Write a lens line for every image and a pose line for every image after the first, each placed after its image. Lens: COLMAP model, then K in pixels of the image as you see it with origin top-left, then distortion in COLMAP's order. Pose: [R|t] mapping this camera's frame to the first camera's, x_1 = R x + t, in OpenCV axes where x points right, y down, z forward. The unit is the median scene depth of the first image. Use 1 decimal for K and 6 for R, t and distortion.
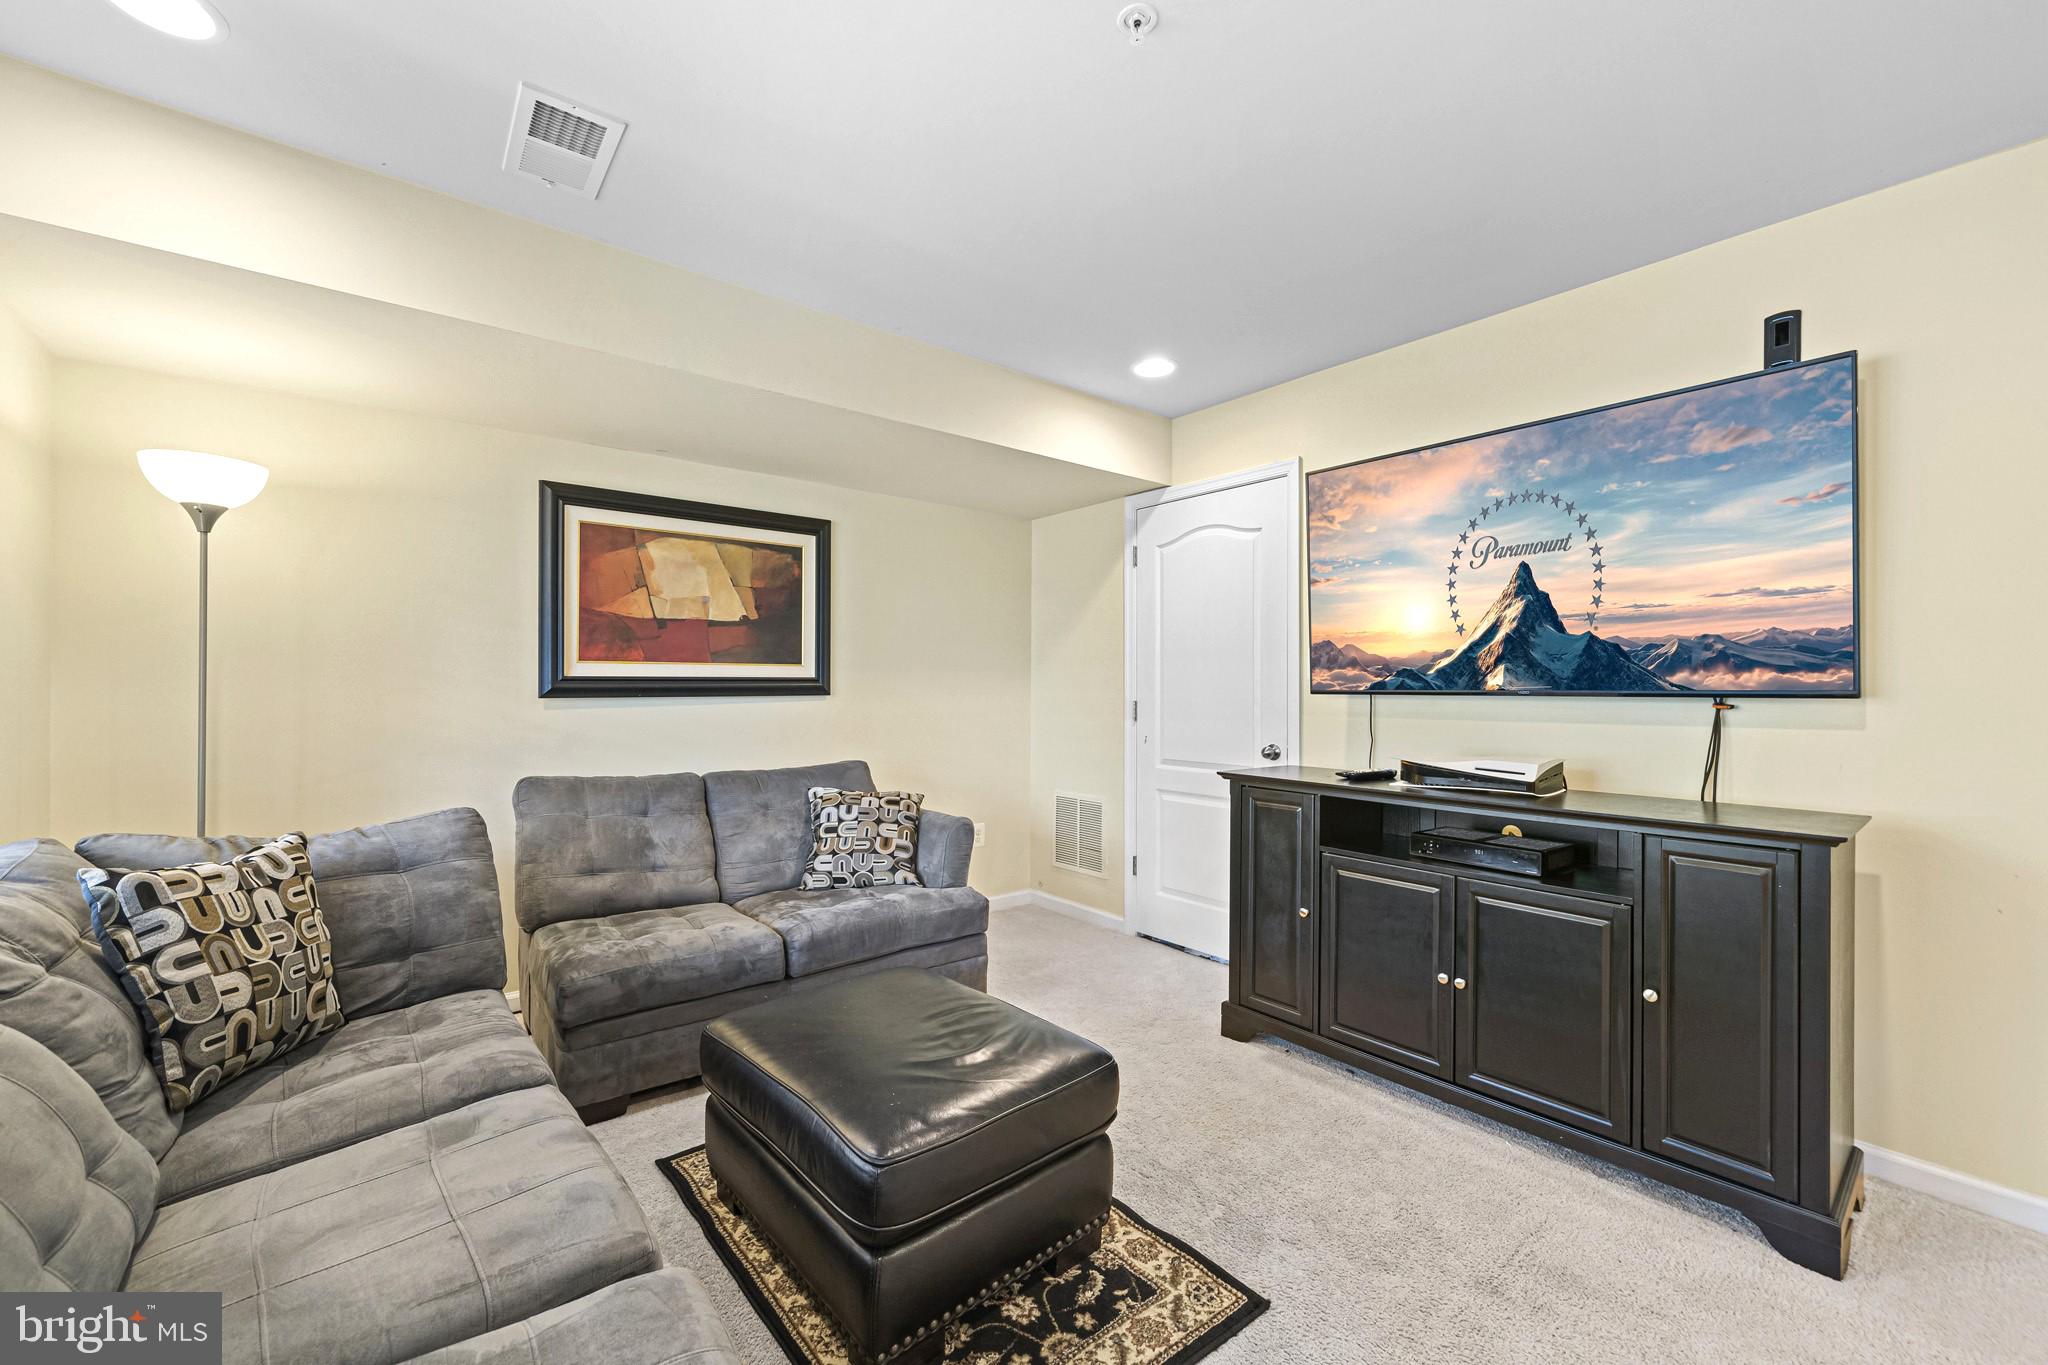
lens RADIAL K [[811.7, 0, 1012.2], [0, 811.7, 678.0], [0, 0, 1]] dist [0.000698, 0.000011]
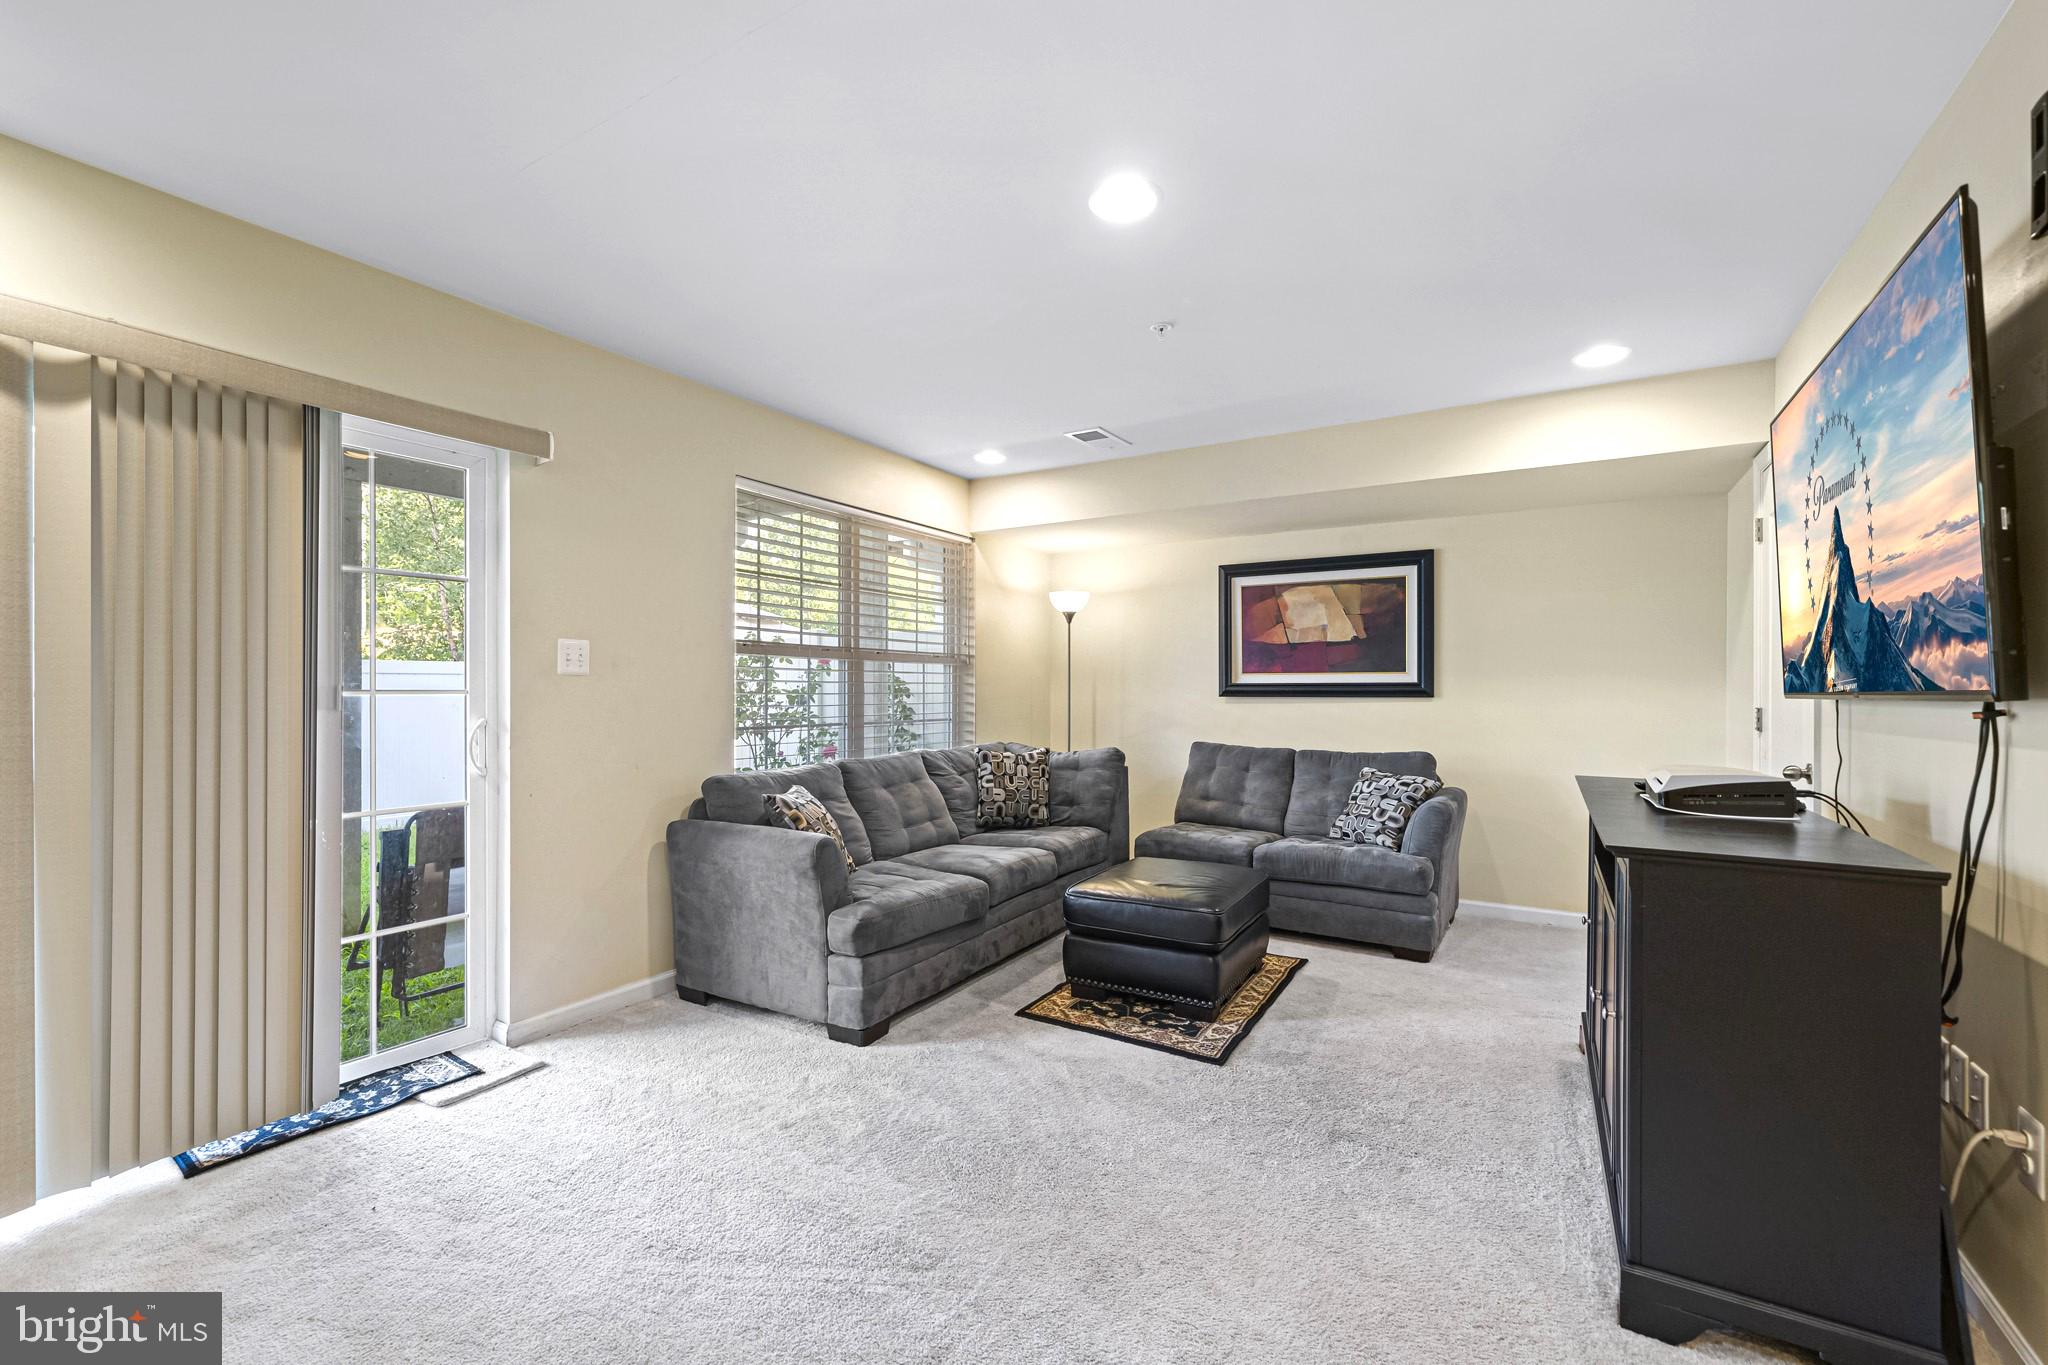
lens RADIAL K [[811.7, 0, 1014.2], [0, 811.7, 697.9], [0, 0, 1]] dist [0.000698, 0.000011]
pose [[0.352229, 0.000379, -0.935914, 0.996377], [0.004923, 0.999985, 0.002258, 0.024047], [0.935901, -0.005403, 0.352222, 0.031451]]
